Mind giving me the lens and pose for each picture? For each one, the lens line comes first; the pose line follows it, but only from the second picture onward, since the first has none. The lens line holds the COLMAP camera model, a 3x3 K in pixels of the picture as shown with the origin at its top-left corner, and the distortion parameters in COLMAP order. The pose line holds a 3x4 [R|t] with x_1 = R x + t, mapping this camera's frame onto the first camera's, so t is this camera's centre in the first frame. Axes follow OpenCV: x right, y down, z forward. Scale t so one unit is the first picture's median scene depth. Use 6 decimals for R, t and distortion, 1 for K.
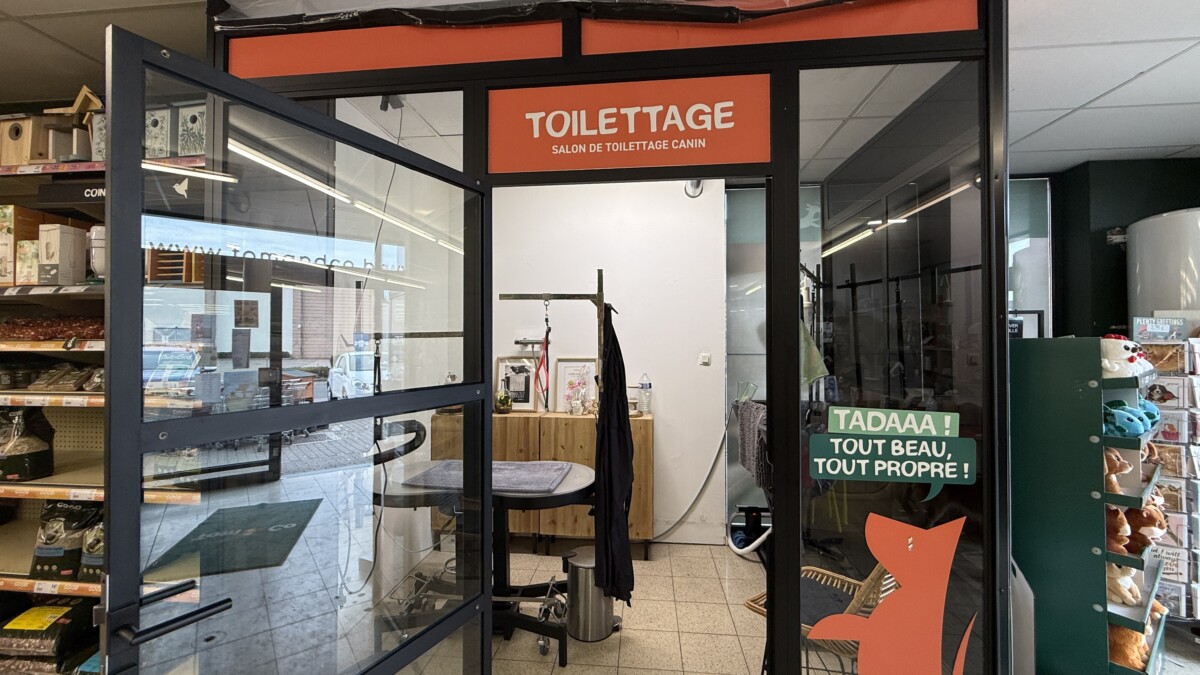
lens RADIAL K [[476.4, 0, 599.2], [0, 476.4, 336.1], [0, 0, 1]] dist [0.001950, -0.000077]
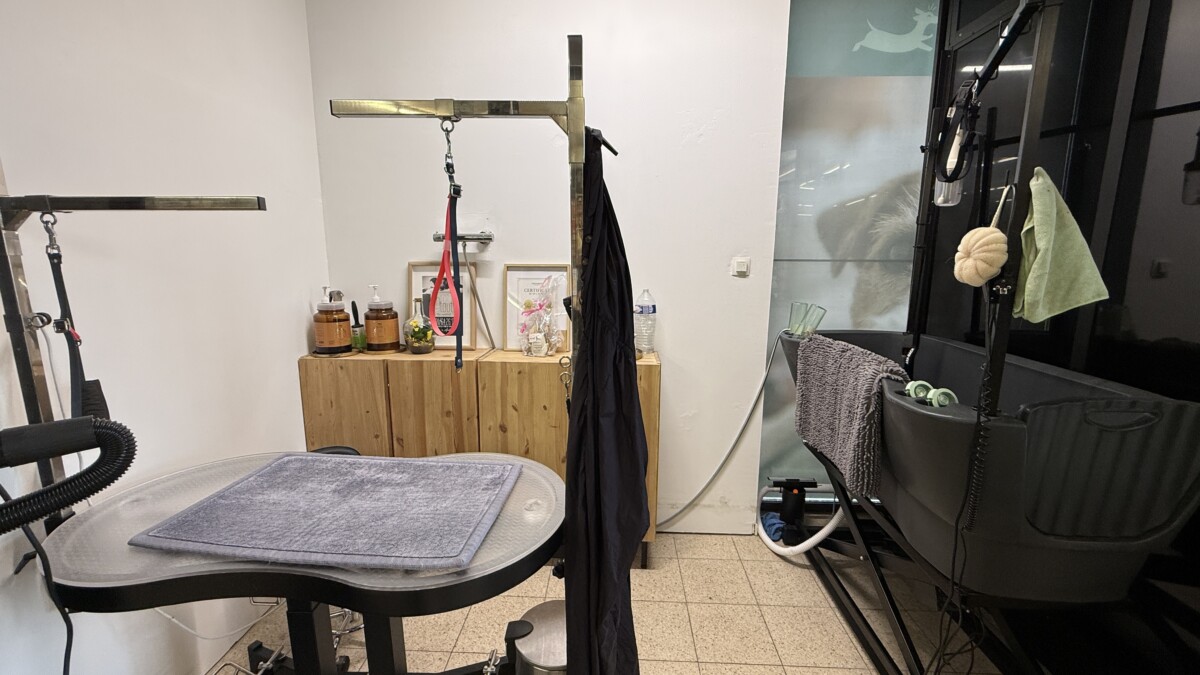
lens RADIAL K [[476.4, 0, 597.1], [0, 476.4, 336.5], [0, 0, 1]] dist [0.001950, -0.000077]
pose [[0.998699, -0.004143, 0.050822, -0.000462], [-0.005243, 0.983067, 0.183172, 0.025711], [-0.050720, -0.183201, 0.981766, 0.394727]]
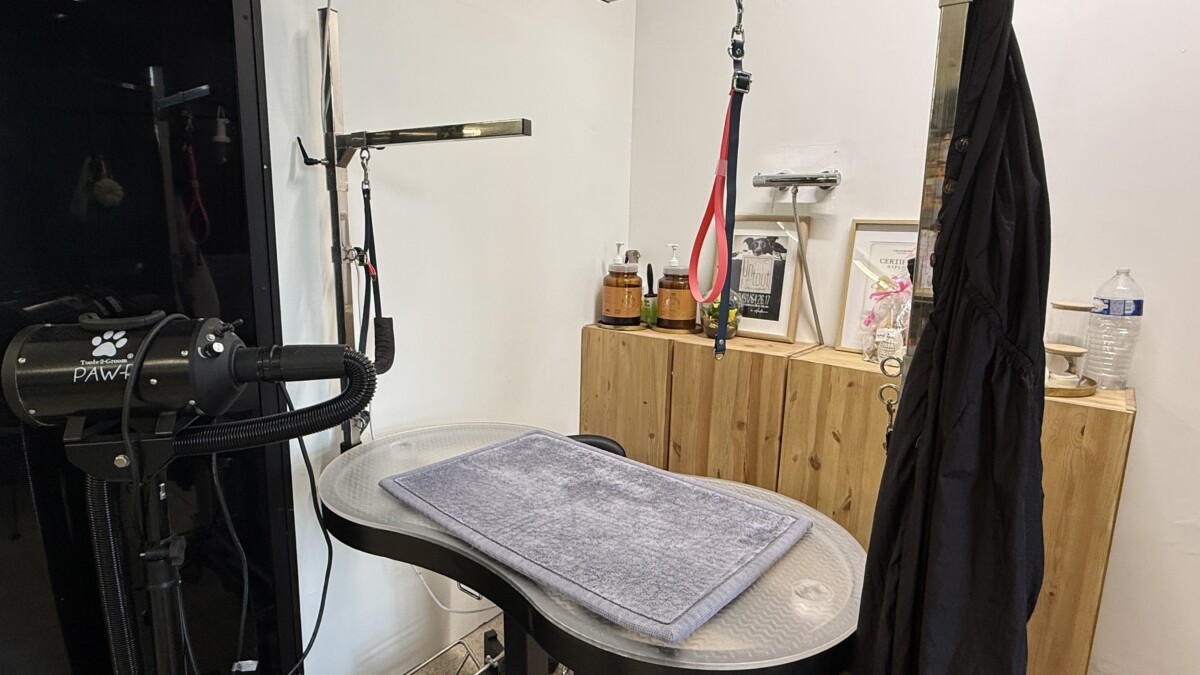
lens RADIAL K [[629.8, 0, 595.6], [0, 629.8, 337.3], [0, 0, 1]] dist [0.001361, 0.001784]
pose [[0.839500, 0.116168, -0.530797, 0.027003], [-0.011867, 0.980565, 0.195834, 0.044583], [0.543231, -0.158104, 0.824563, 0.448047]]
